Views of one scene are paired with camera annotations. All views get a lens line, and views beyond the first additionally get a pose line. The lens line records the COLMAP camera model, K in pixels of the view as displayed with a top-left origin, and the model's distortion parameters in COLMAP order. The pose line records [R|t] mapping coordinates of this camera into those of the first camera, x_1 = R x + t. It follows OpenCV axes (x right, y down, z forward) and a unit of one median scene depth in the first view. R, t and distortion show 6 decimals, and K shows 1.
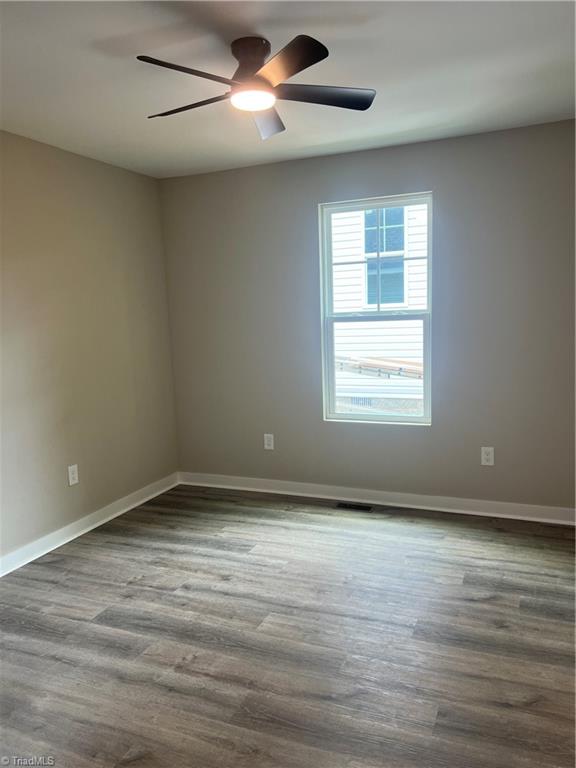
lens RADIAL K [[585.5, 0, 288.3], [0, 585.5, 388.5], [0, 0, 1]] dist [0.067141, -0.077788]
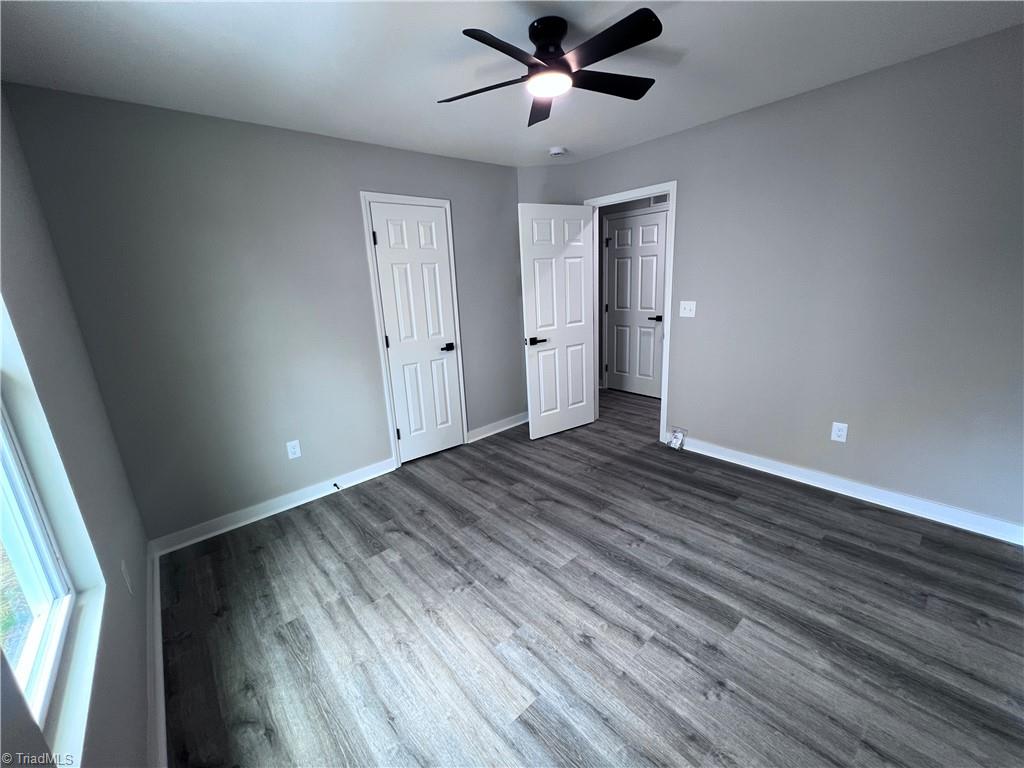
lens RADIAL K [[411.7, 0, 511.6], [0, 411.7, 383.2], [0, 0, 1]] dist [0.000326, 0.001102]
pose [[-0.897863, -0.028053, 0.439380, -0.272445], [0.144457, 0.923951, 0.354185, -0.222439], [-0.415901, 0.381481, -0.825529, 1.497608]]
